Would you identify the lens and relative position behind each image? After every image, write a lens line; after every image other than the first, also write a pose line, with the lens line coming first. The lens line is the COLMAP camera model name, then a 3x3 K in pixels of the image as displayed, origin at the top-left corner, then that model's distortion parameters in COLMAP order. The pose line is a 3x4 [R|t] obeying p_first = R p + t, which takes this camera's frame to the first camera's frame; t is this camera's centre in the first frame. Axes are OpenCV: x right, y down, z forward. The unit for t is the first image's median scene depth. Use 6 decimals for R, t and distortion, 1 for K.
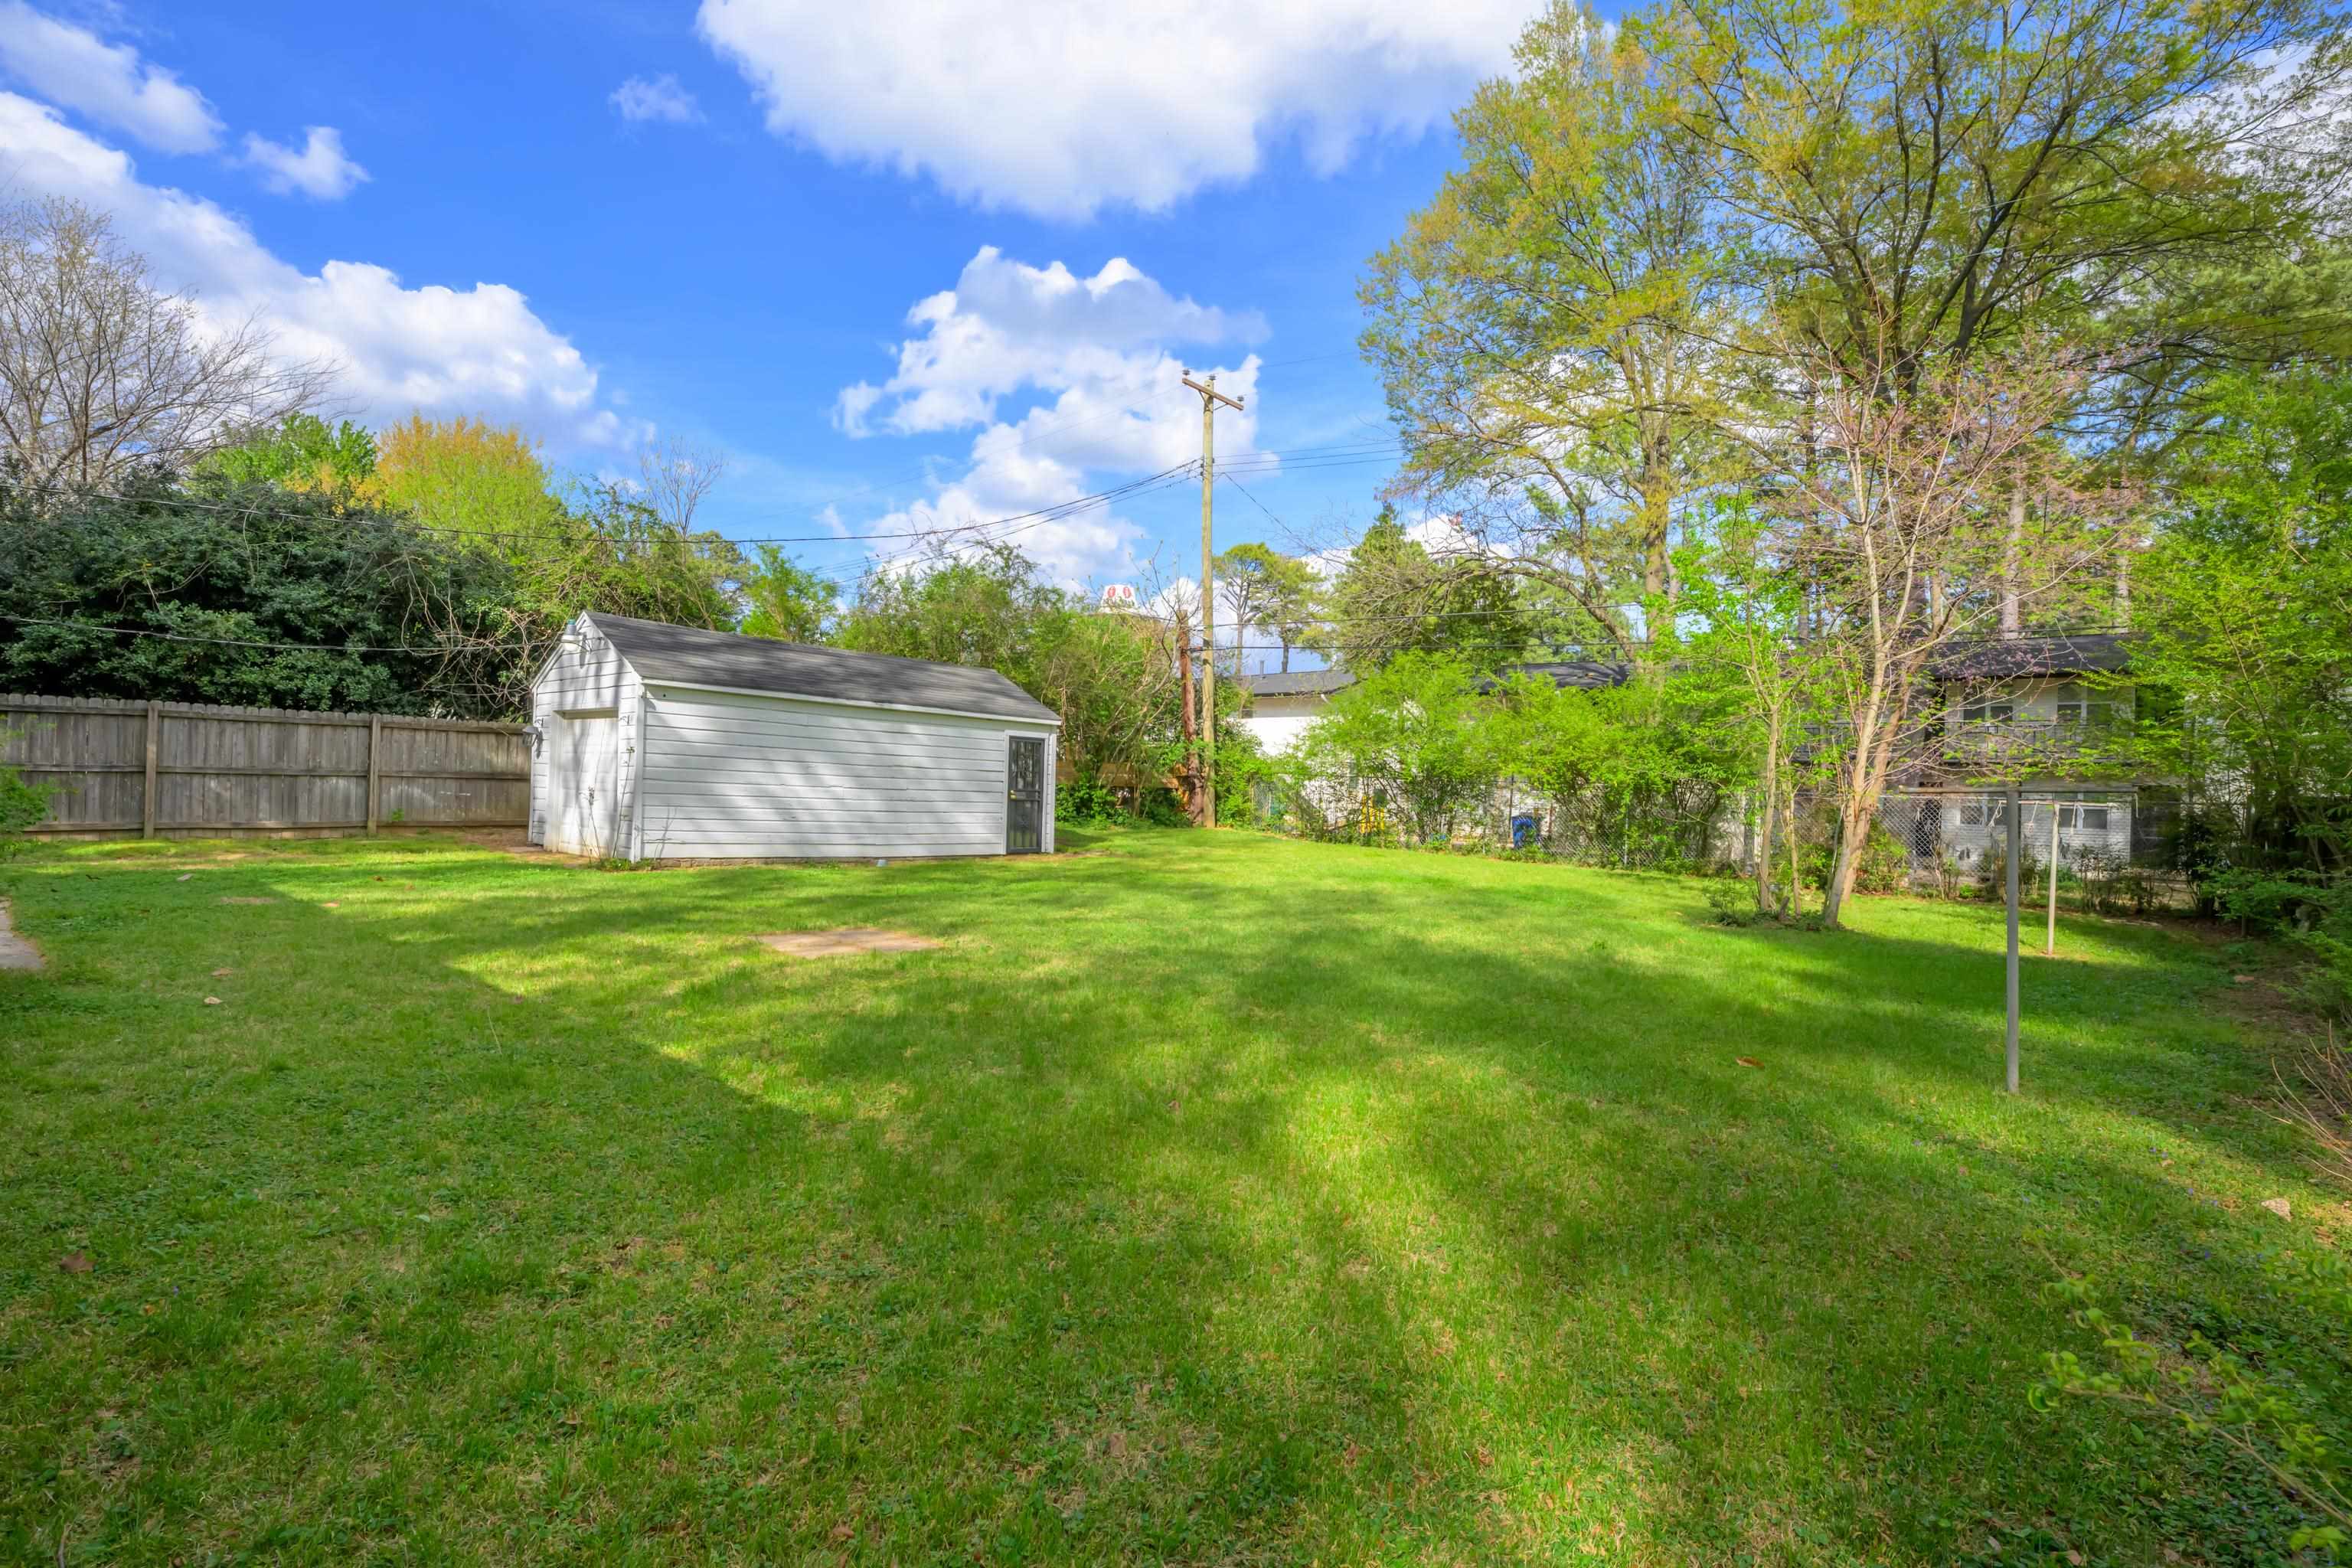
lens RADIAL K [[1037.6, 0, 1176.2], [0, 1037.6, 780.3], [0, 0, 1]] dist [0.001676, 0.000130]
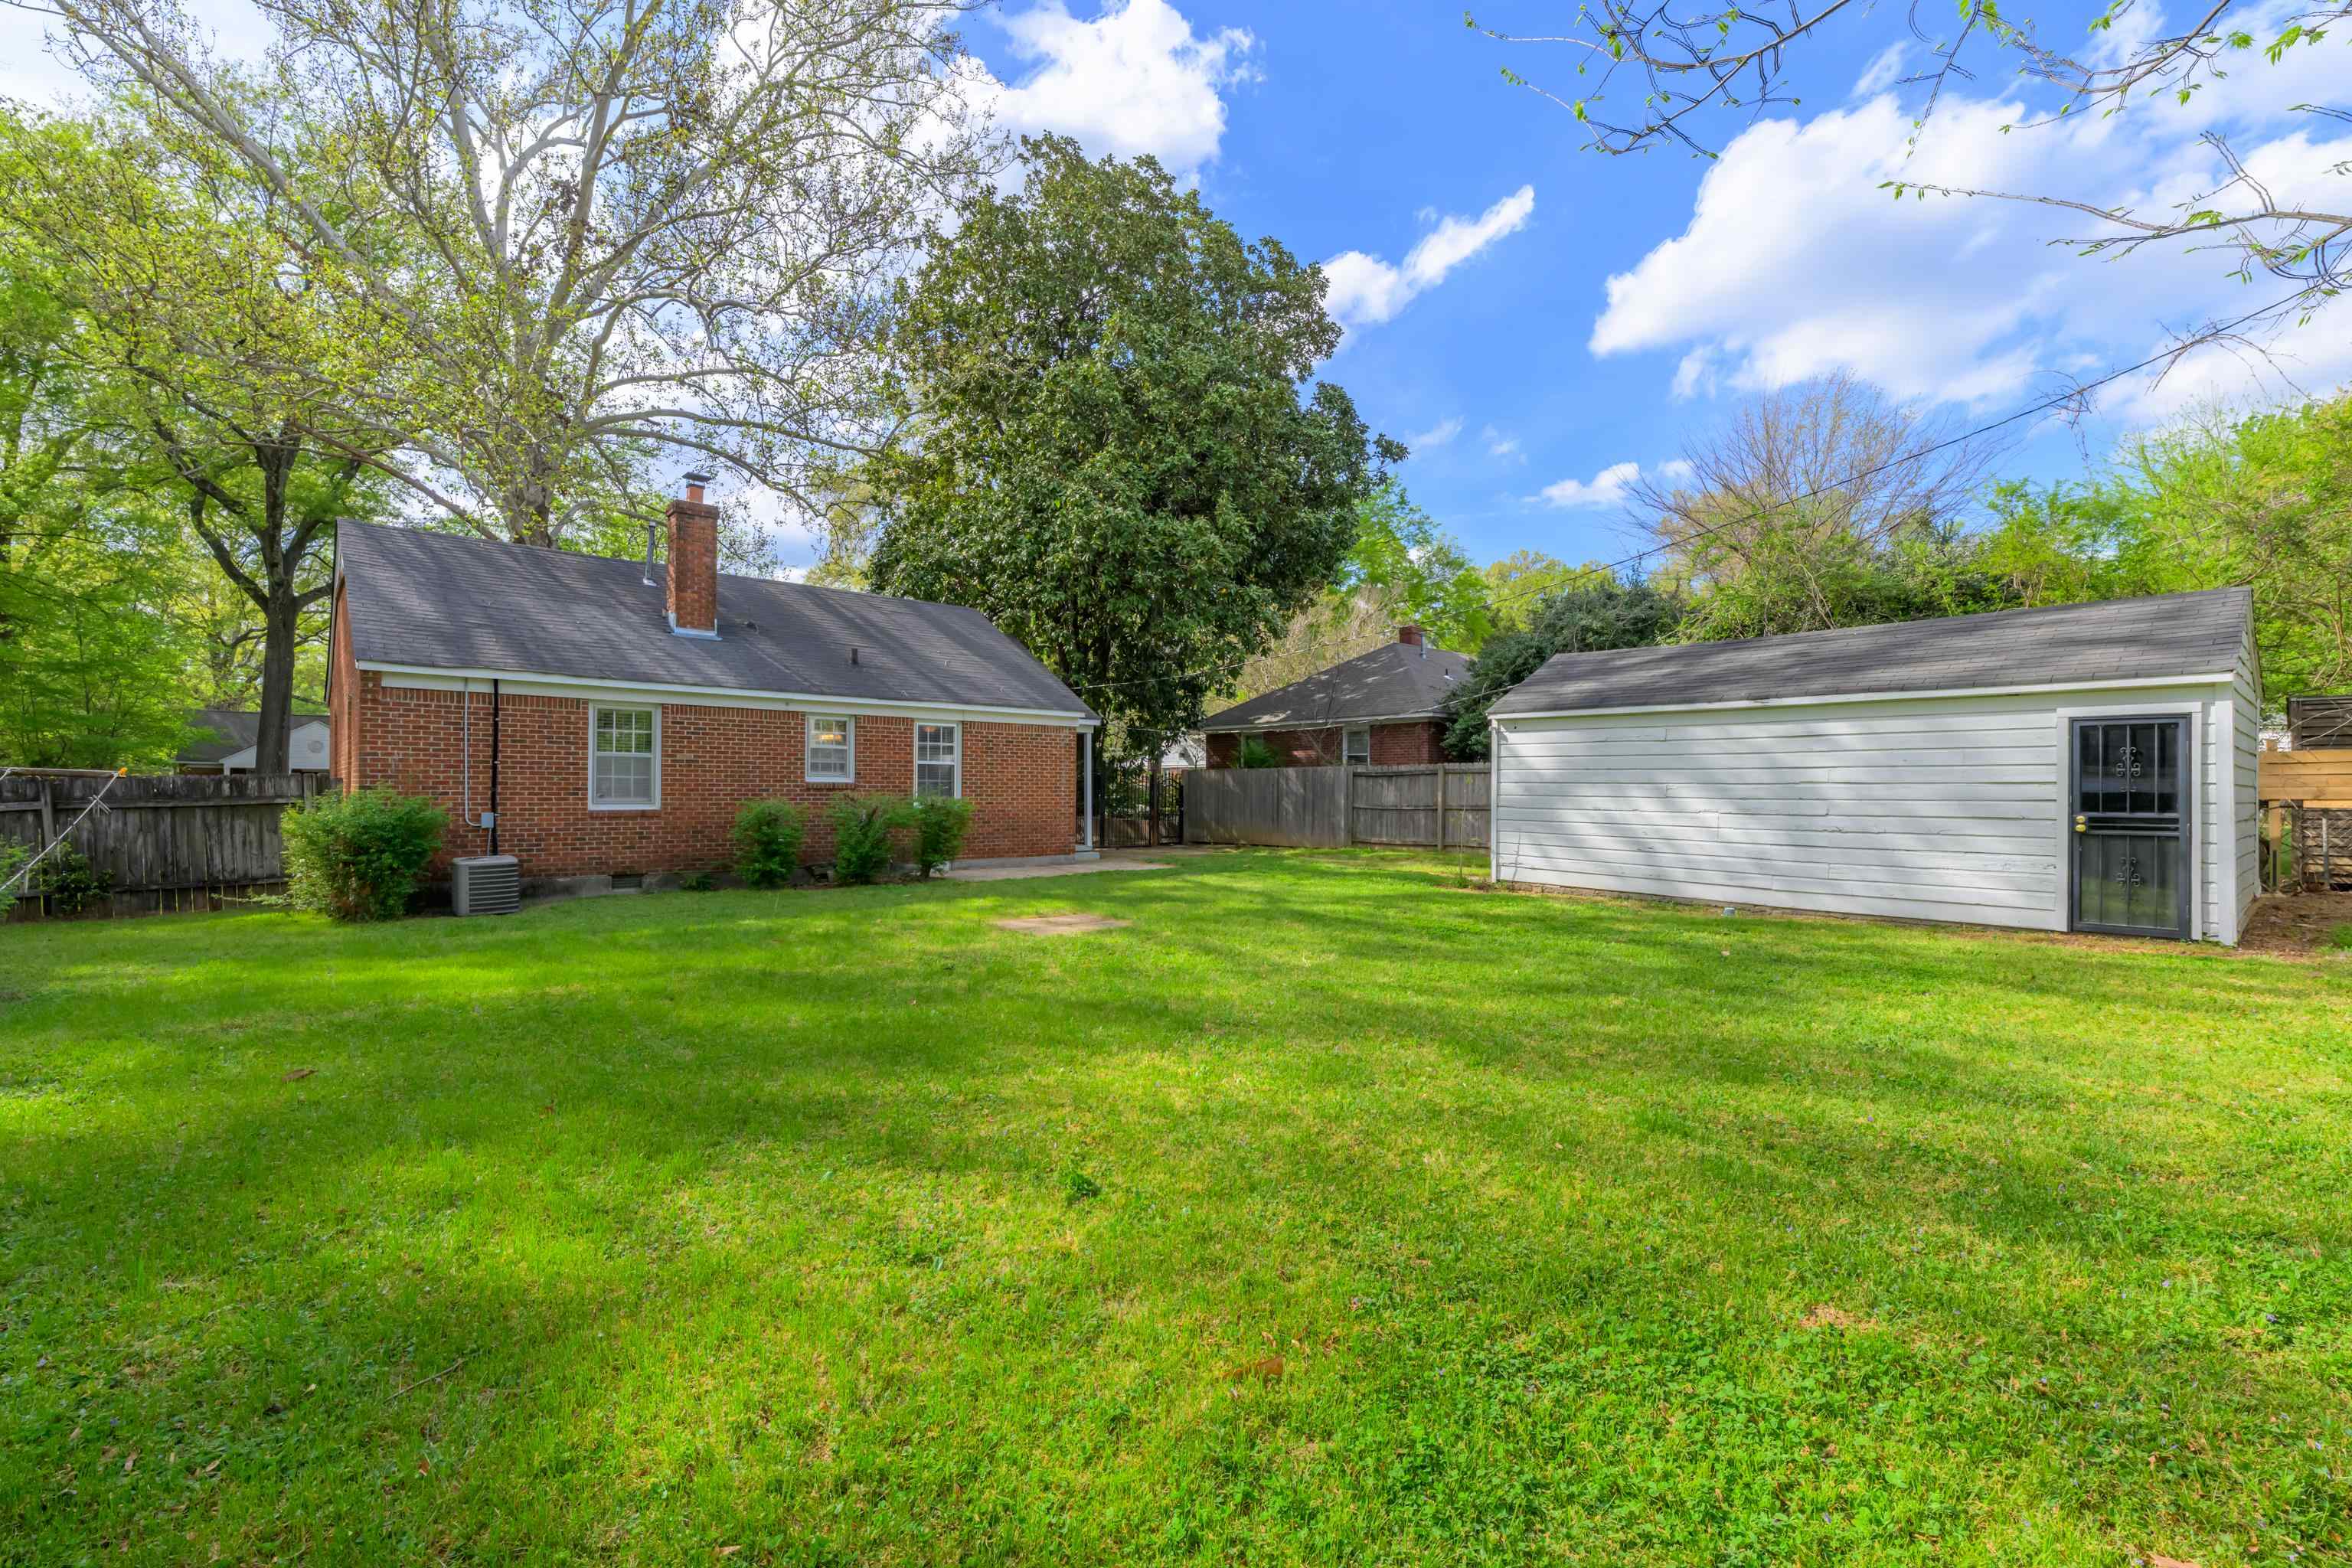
lens RADIAL K [[1037.6, 0, 1181.4], [0, 1037.6, 789.7], [0, 0, 1]] dist [0.001676, 0.000130]
pose [[-0.115771, -0.038257, -0.992539, 0.537925], [-0.000914, 0.999262, -0.038409, 0.020623], [0.993276, -0.003539, -0.115721, 0.714690]]
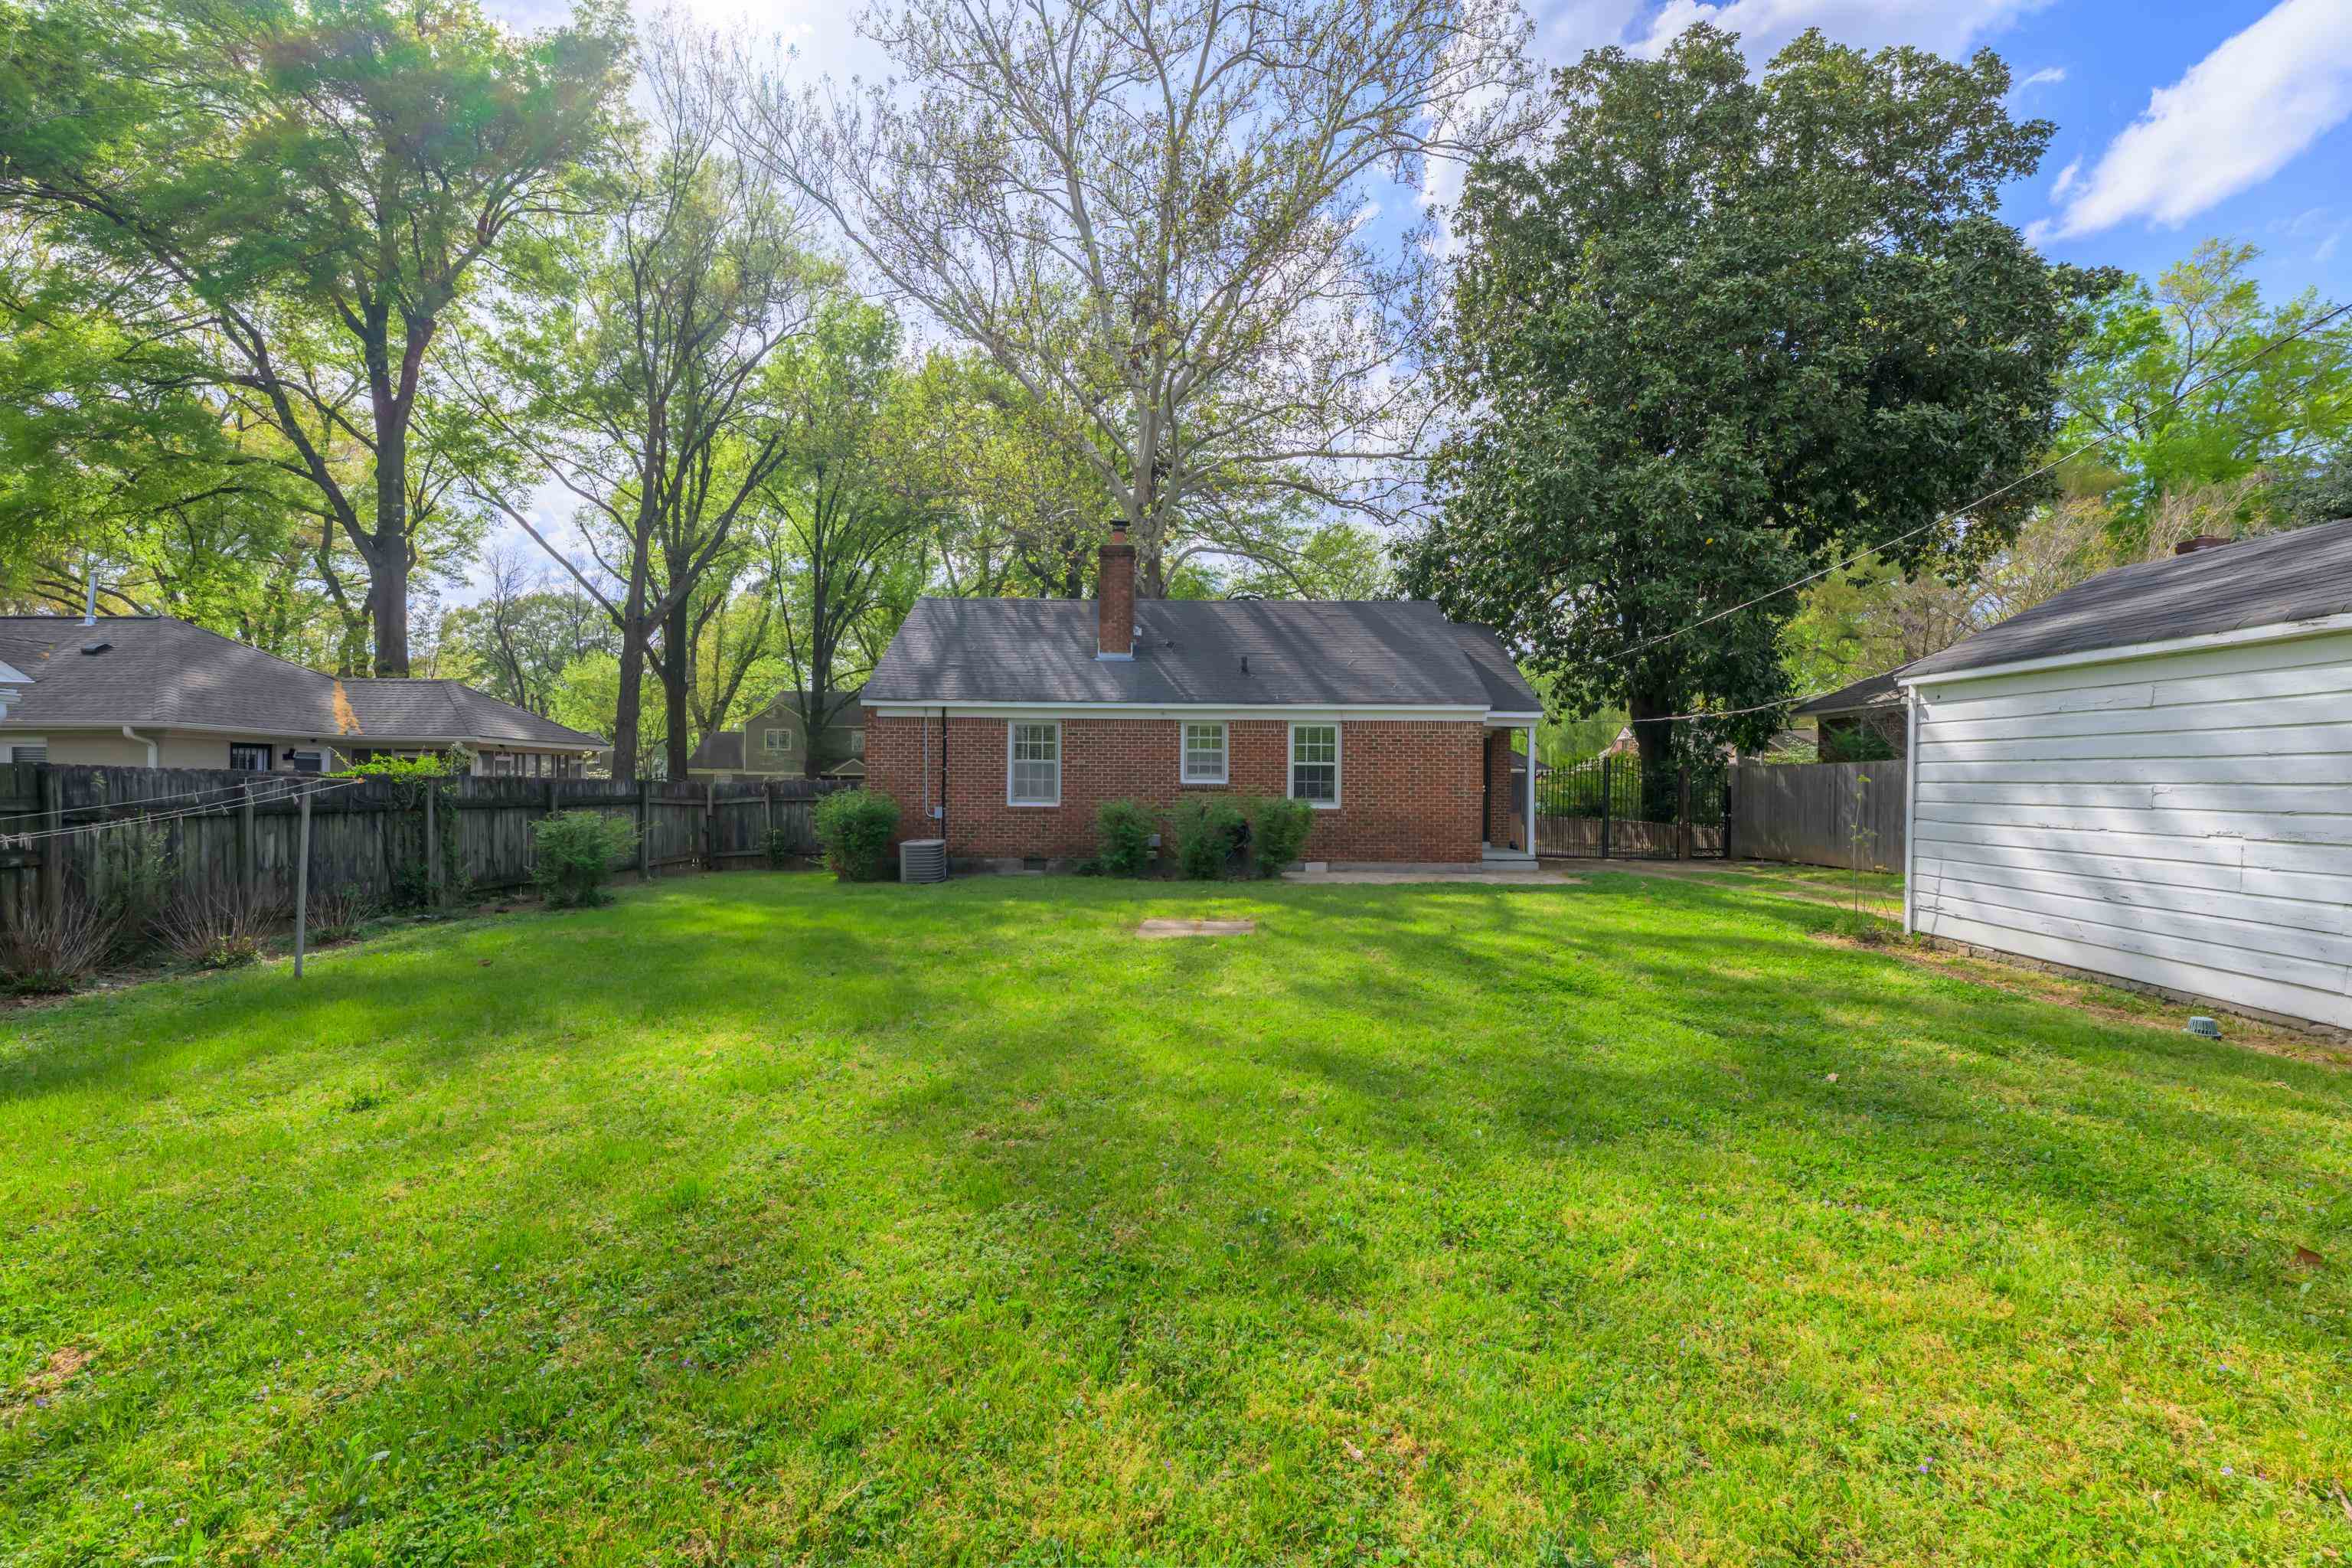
lens RADIAL K [[1037.6, 0, 1180.2], [0, 1037.6, 783.6], [0, 0, 1]] dist [0.001676, 0.000130]
pose [[-0.757252, -0.042204, -0.651758, 0.295886], [-0.028153, 0.999092, -0.031985, 0.010290], [0.652516, -0.005872, -0.757752, 1.084935]]
